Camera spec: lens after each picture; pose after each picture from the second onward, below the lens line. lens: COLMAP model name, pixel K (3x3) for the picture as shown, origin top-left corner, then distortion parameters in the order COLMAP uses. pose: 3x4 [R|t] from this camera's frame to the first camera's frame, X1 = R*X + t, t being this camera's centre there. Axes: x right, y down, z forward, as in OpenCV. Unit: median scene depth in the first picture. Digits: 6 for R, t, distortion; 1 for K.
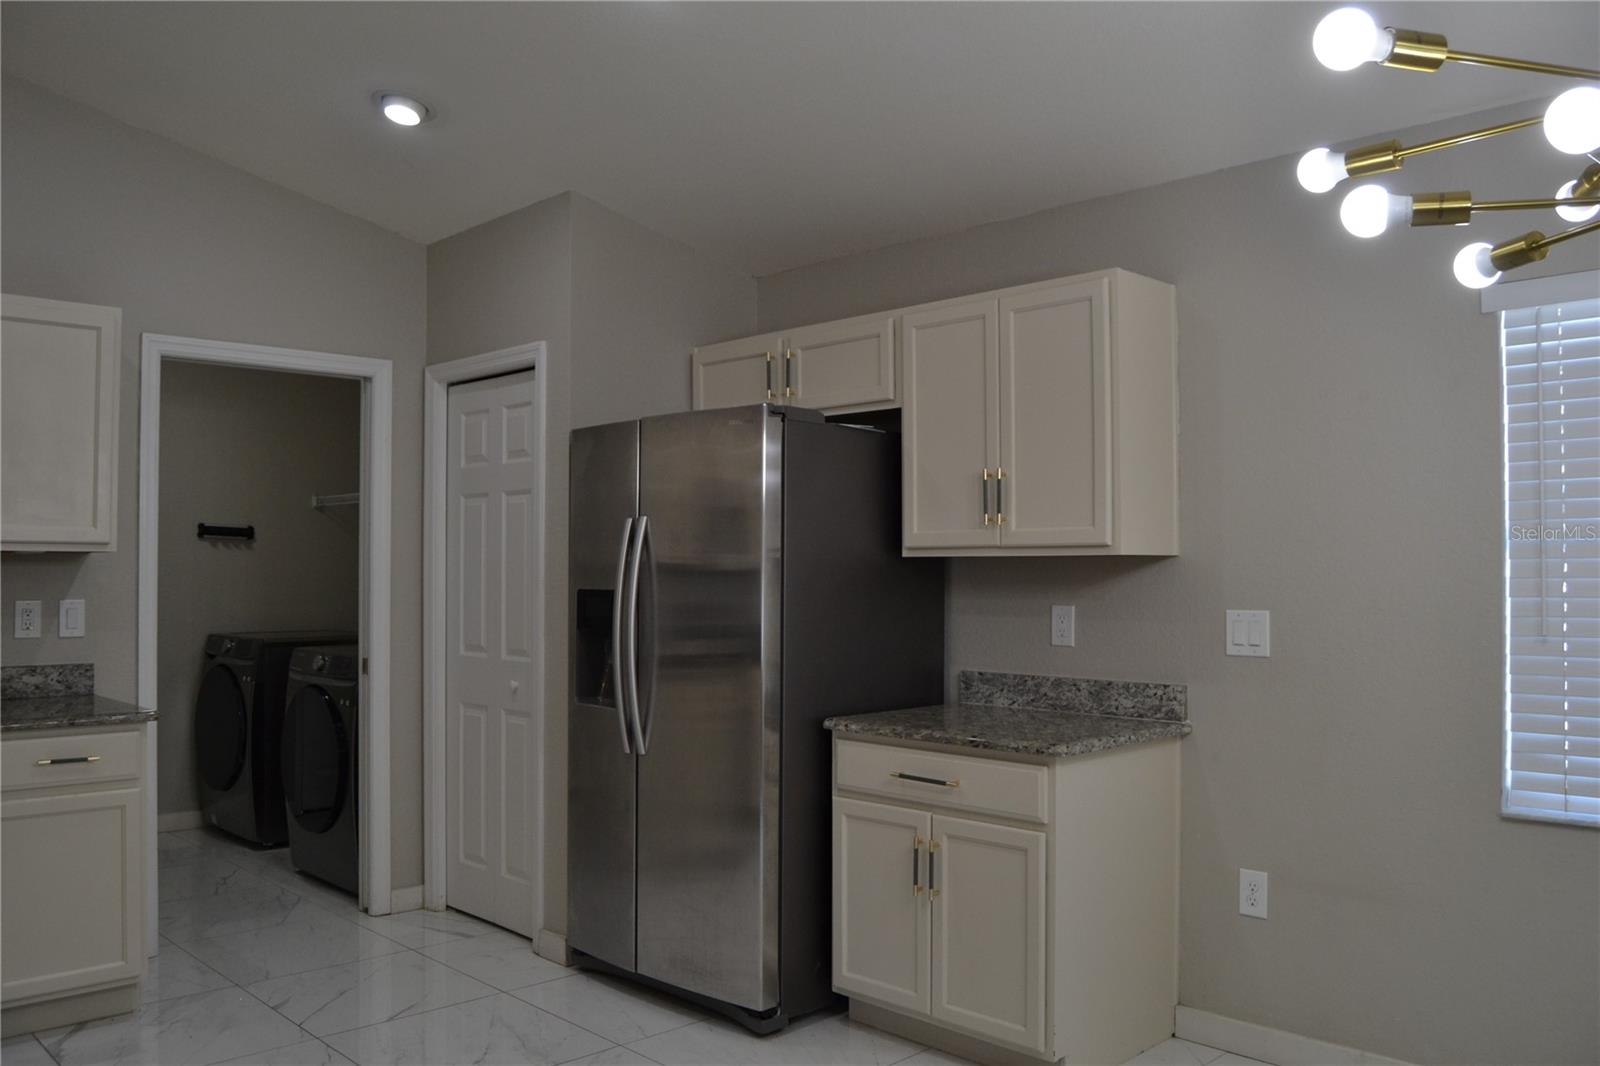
lens RADIAL K [[1289.3, 0, 792.2], [0, 1289.3, 540.9], [0, 0, 1]] dist [-0.089845, 0.042986]
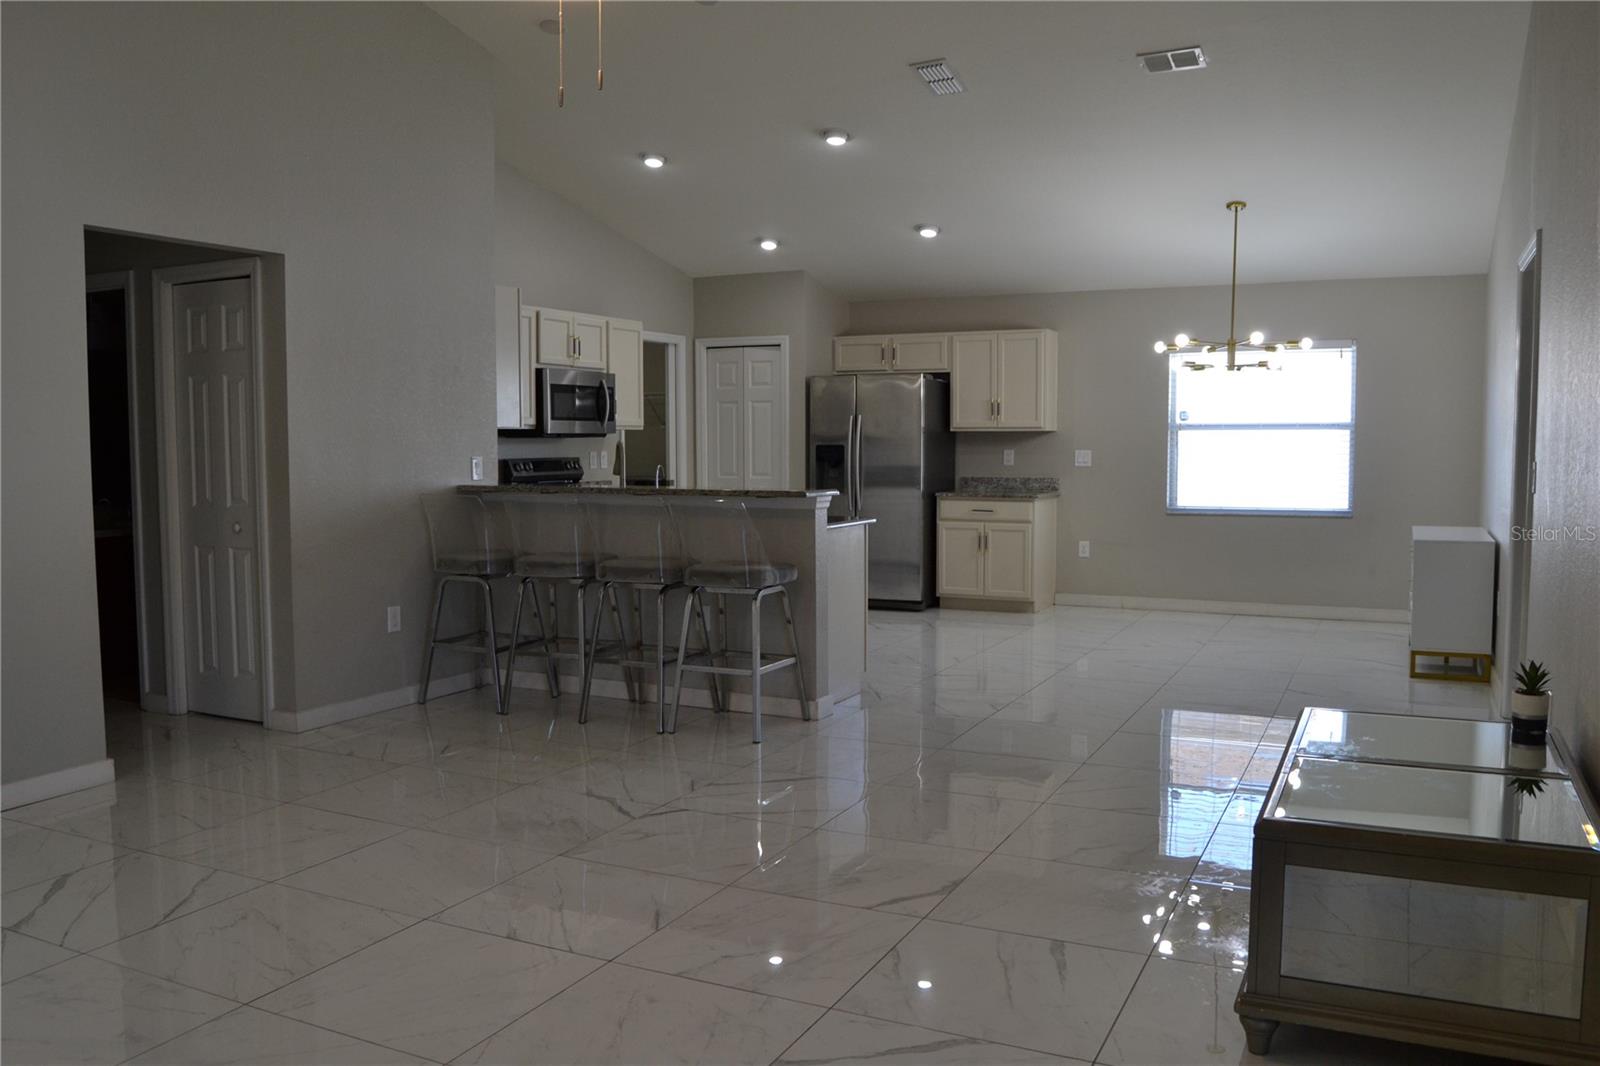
lens RADIAL K [[1289.3, 0, 792.2], [0, 1289.3, 540.9], [0, 0, 1]] dist [-0.089845, 0.042986]
pose [[0.941658, -0.028884, 0.335330, -0.897802], [-0.003717, 0.995358, 0.096173, -0.012820], [-0.336551, -0.091808, 0.937179, -1.092492]]
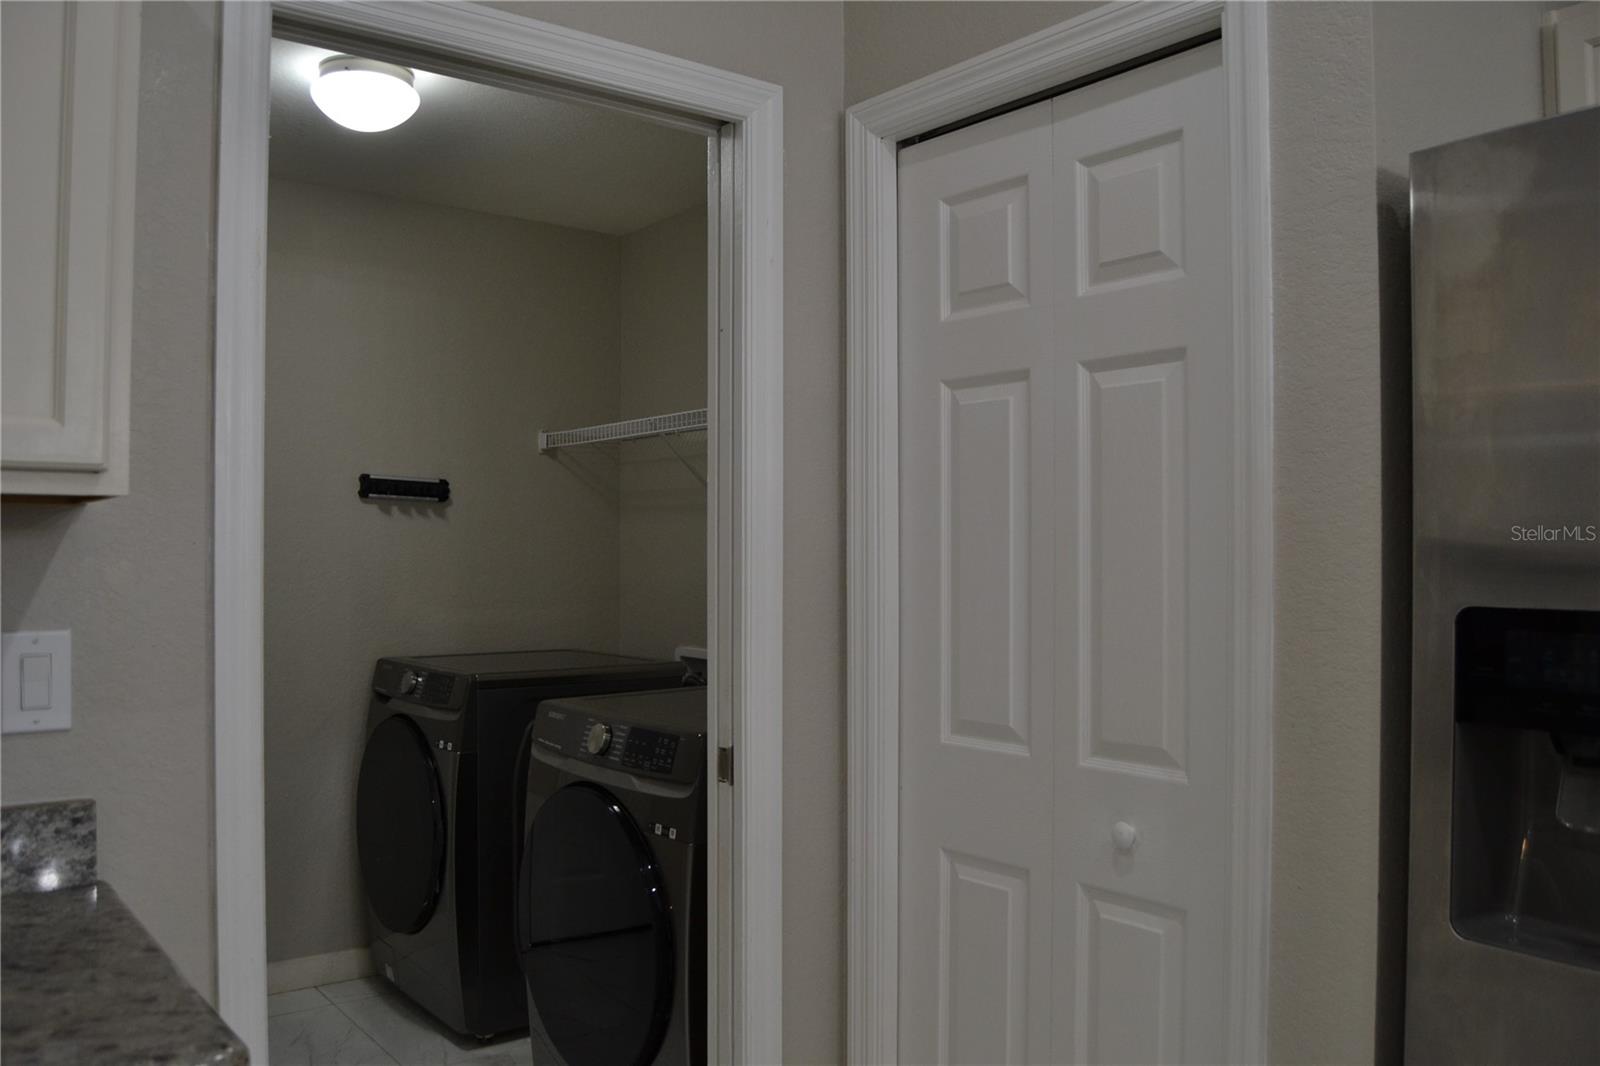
lens RADIAL K [[1289.3, 0, 792.2], [0, 1289.3, 540.9], [0, 0, 1]] dist [-0.089845, 0.042986]
pose [[0.993941, 0.000169, -0.109917, -0.271876], [0.001346, 0.999905, 0.013710, 0.013615], [0.109909, -0.013775, 0.993846, 0.575111]]
